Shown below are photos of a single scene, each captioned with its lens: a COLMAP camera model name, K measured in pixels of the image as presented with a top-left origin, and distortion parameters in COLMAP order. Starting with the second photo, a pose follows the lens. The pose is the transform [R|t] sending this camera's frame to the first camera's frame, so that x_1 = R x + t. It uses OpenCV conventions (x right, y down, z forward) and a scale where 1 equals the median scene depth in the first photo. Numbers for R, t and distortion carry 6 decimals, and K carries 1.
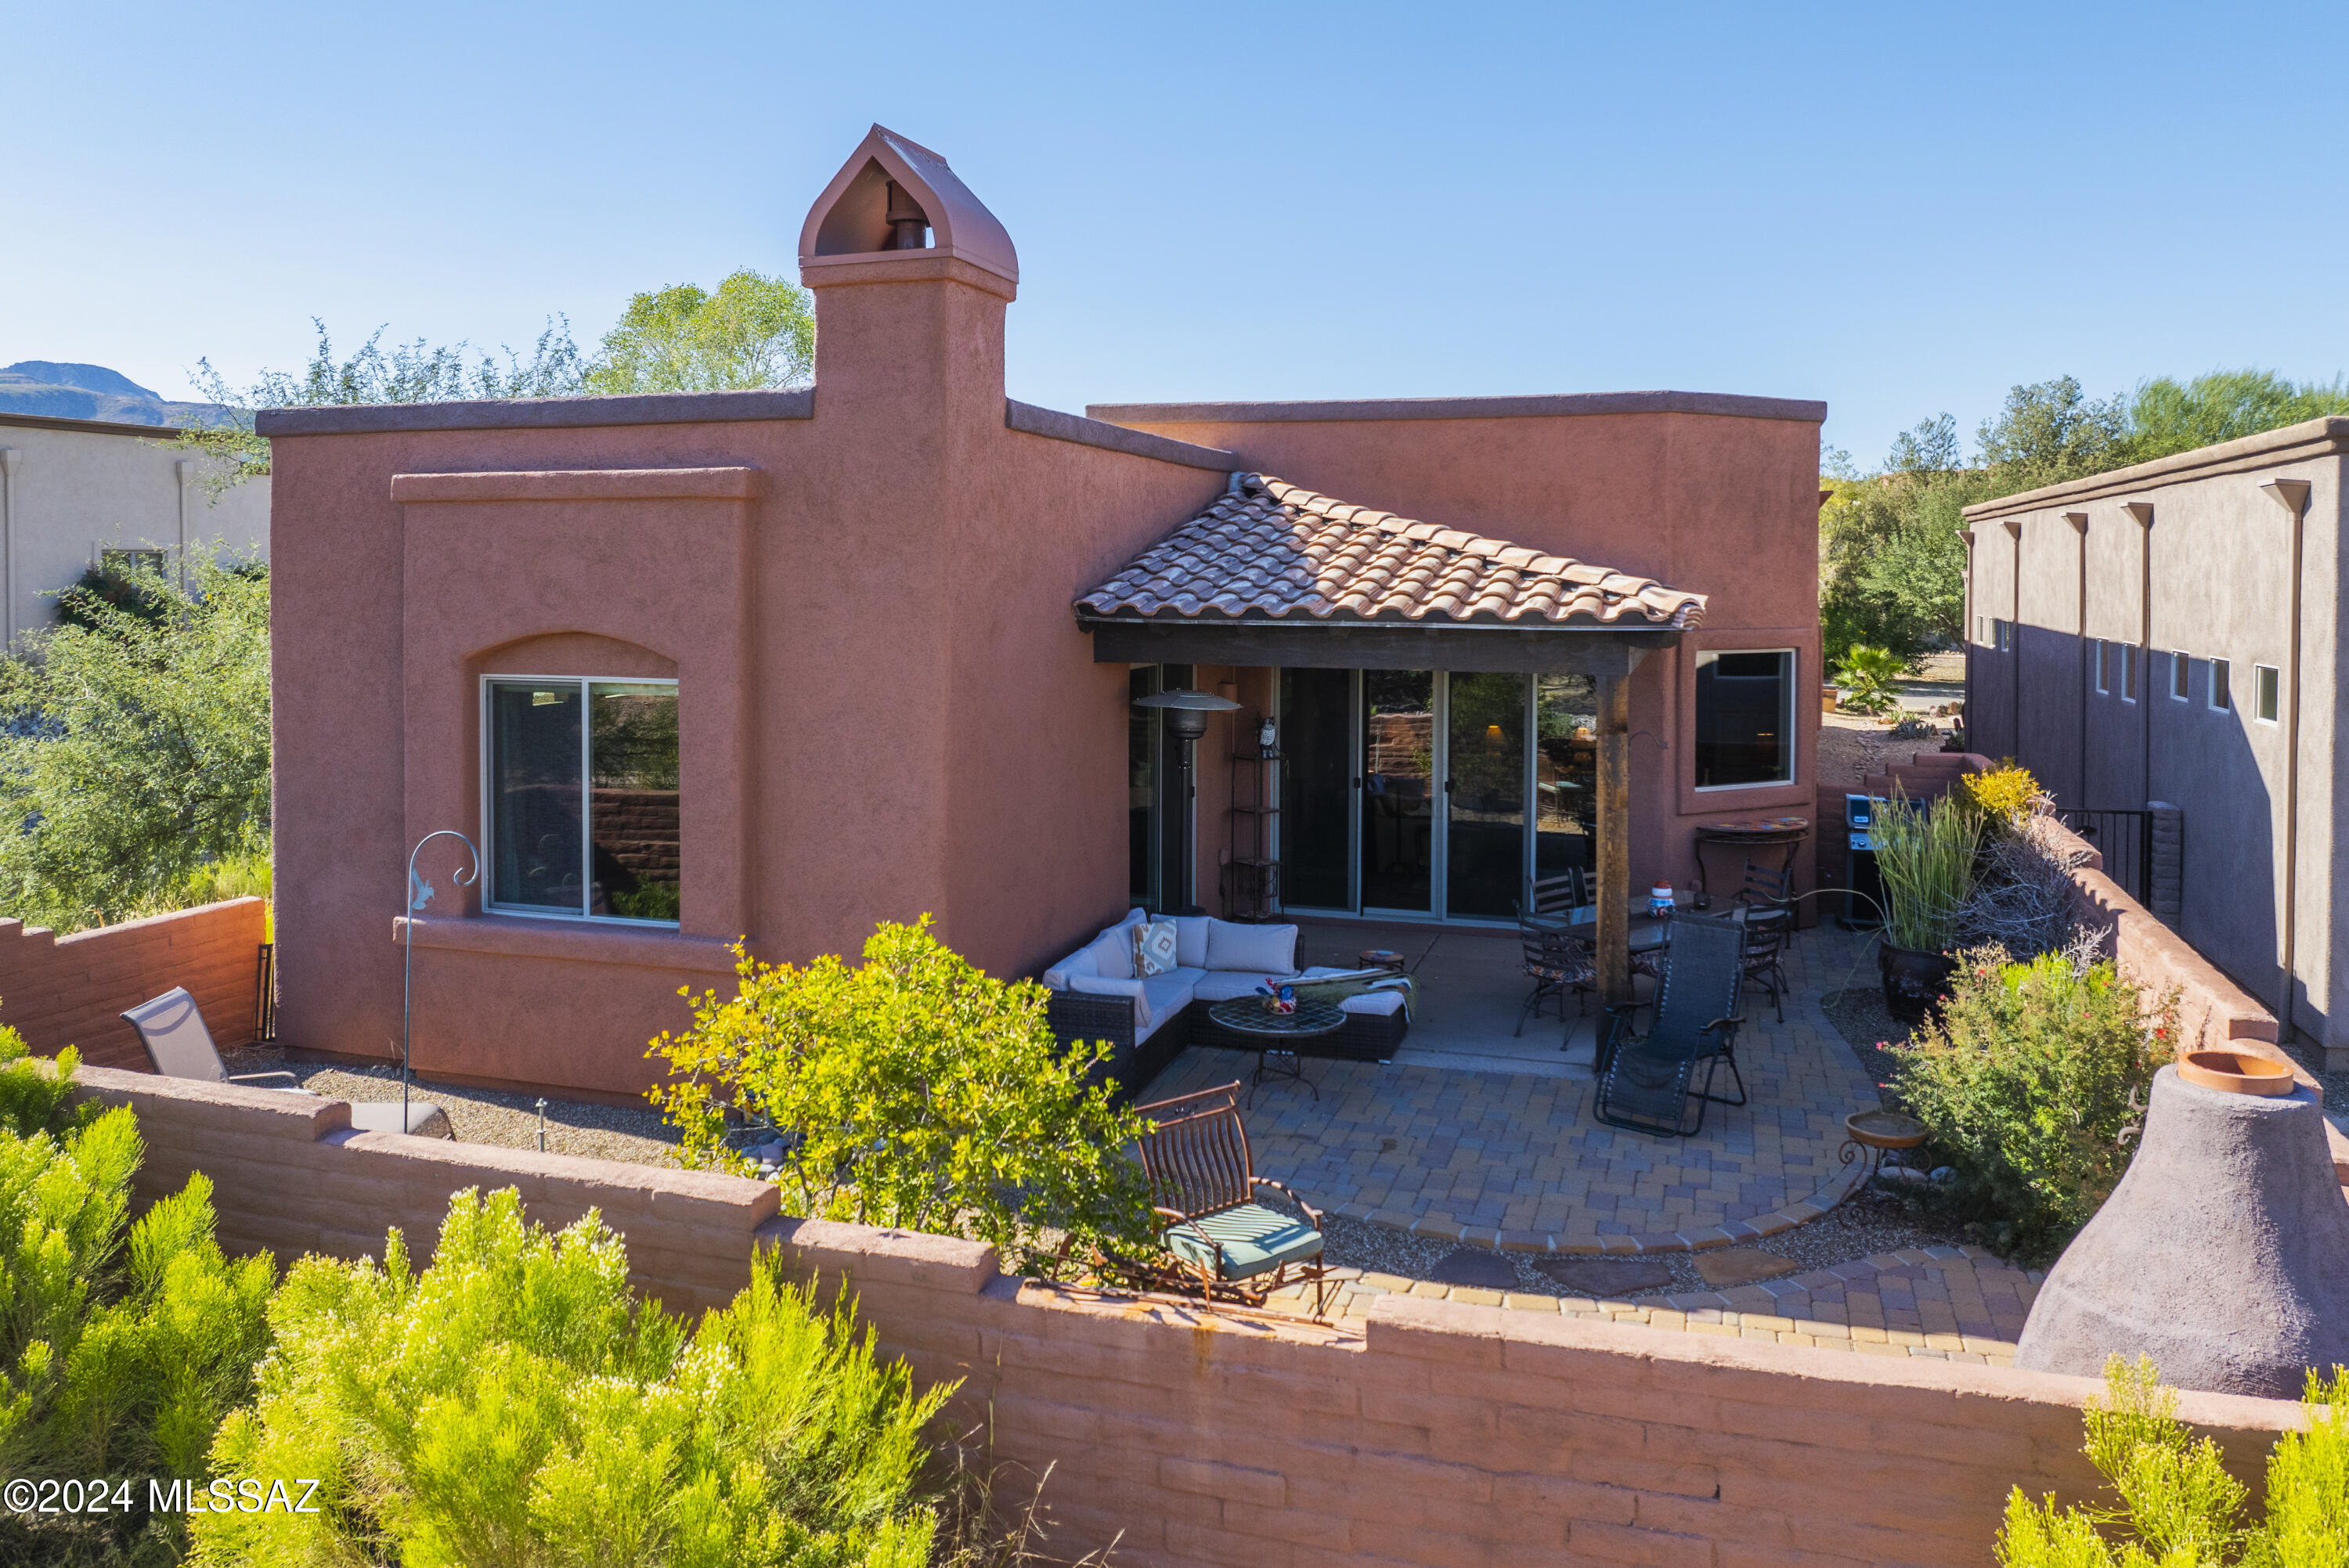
lens RADIAL K [[1672.2, 0, 1174.5], [0, 1672.2, 784.0], [0, 0, 1]] dist [-0.035692, -0.001094]
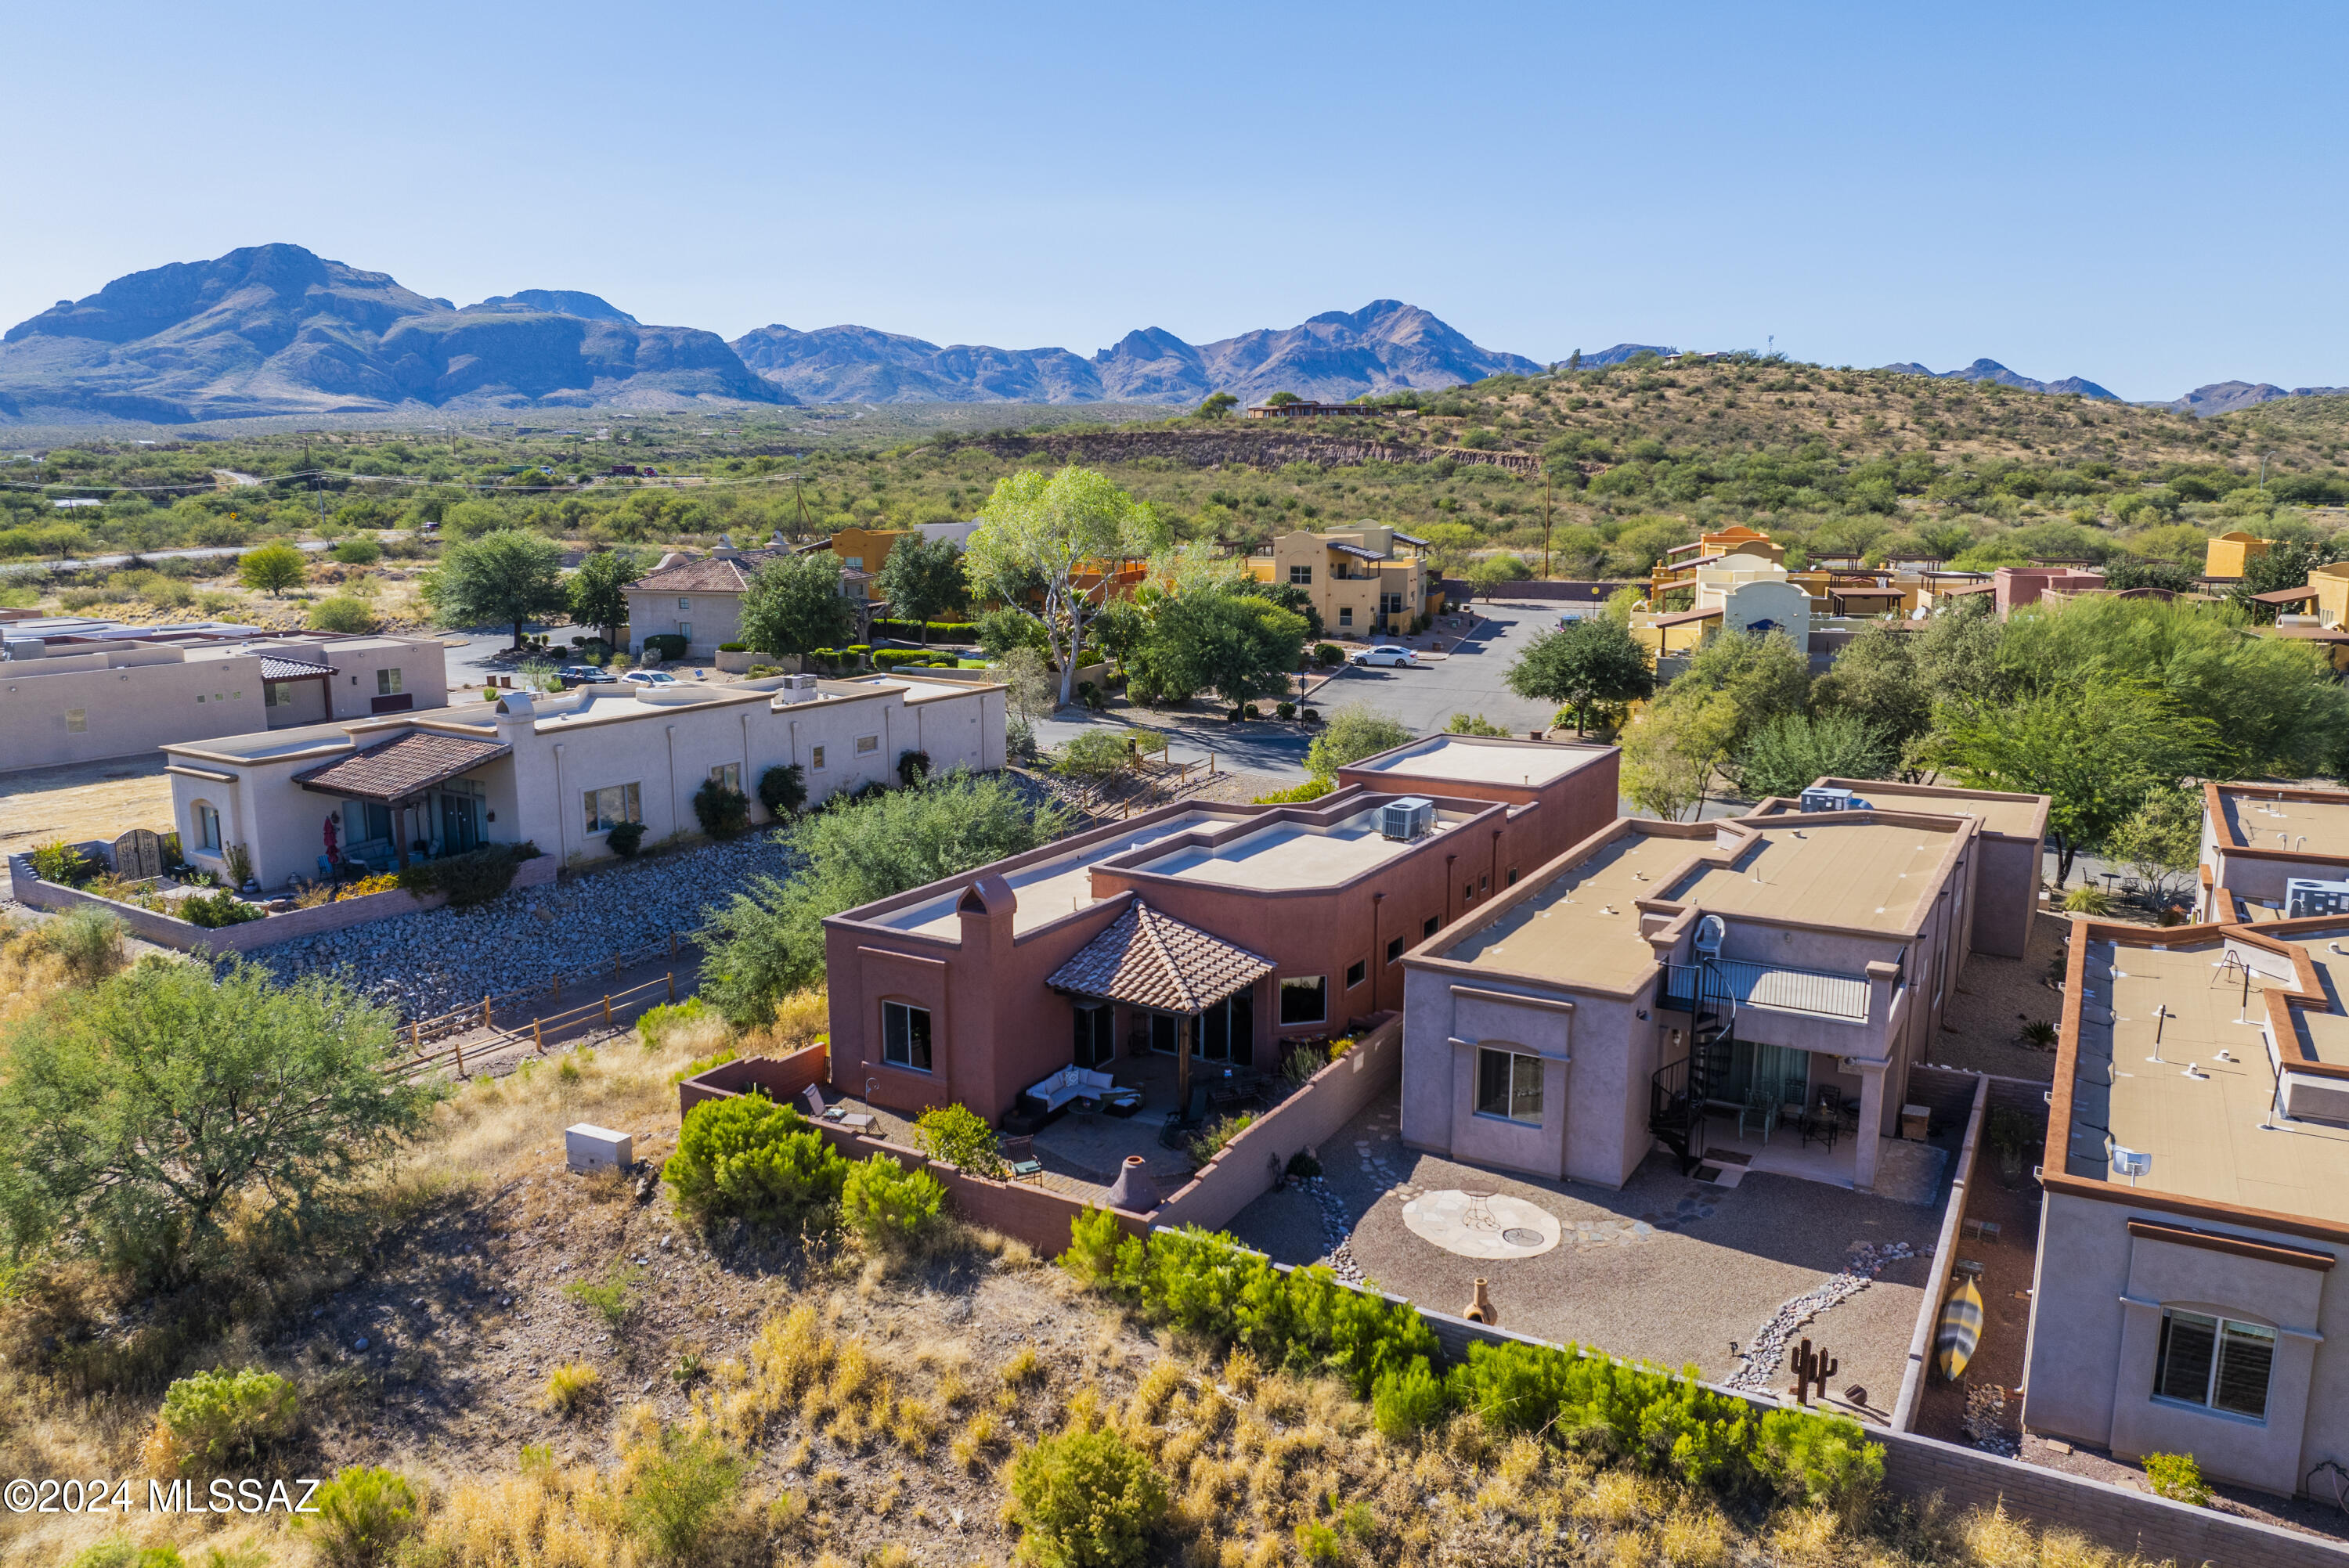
lens RADIAL K [[1672.2, 0, 1174.5], [0, 1672.2, 784.0], [0, 0, 1]] dist [-0.035692, -0.001094]
pose [[0.971822, 0.034410, -0.233190, 1.966465], [-0.018251, 0.997302, 0.071103, -1.512692], [0.235008, -0.064843, 0.969828, -4.479852]]
